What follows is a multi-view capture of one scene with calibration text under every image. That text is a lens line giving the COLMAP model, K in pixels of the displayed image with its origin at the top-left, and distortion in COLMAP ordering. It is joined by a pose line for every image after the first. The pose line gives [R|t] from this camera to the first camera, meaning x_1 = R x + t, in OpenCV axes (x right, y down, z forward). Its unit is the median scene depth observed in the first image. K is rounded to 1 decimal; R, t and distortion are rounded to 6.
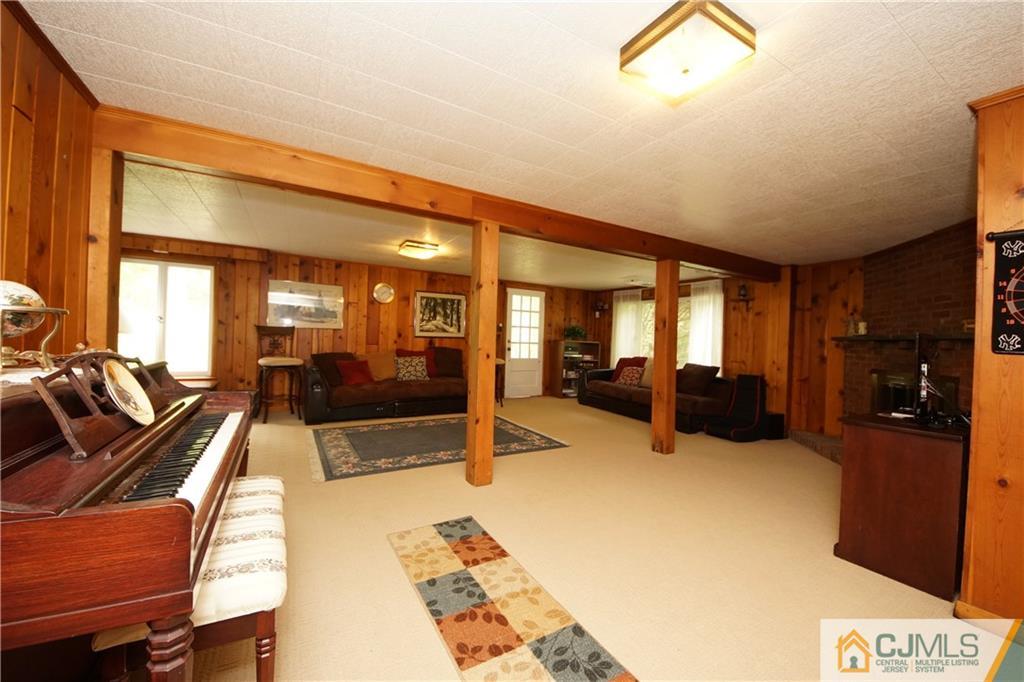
lens RADIAL K [[366.2, 0, 515.4], [0, 366.2, 339.3], [0, 0, 1]] dist [0.002065, -0.007073]
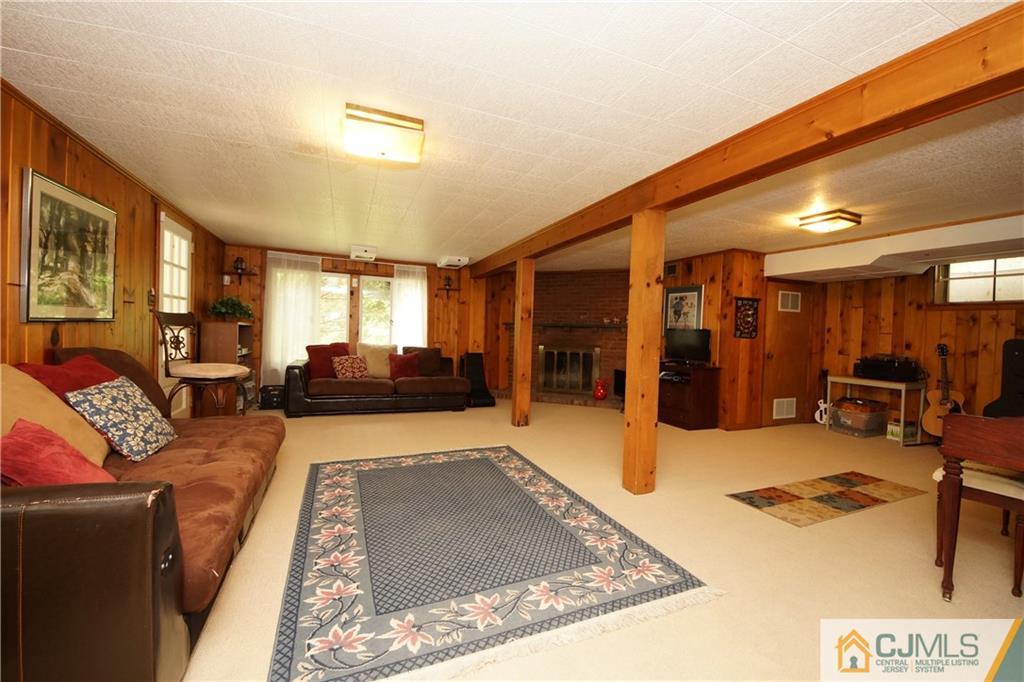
lens RADIAL K [[390.7, 0, 512.0], [0, 390.7, 341.0], [0, 0, 1]] dist [-0.011618, -0.000176]
pose [[0.184212, -0.051645, 0.981529, -1.012400], [-0.026650, 0.997989, 0.057513, -0.036339], [-0.982525, -0.036752, 0.182465, 1.040993]]
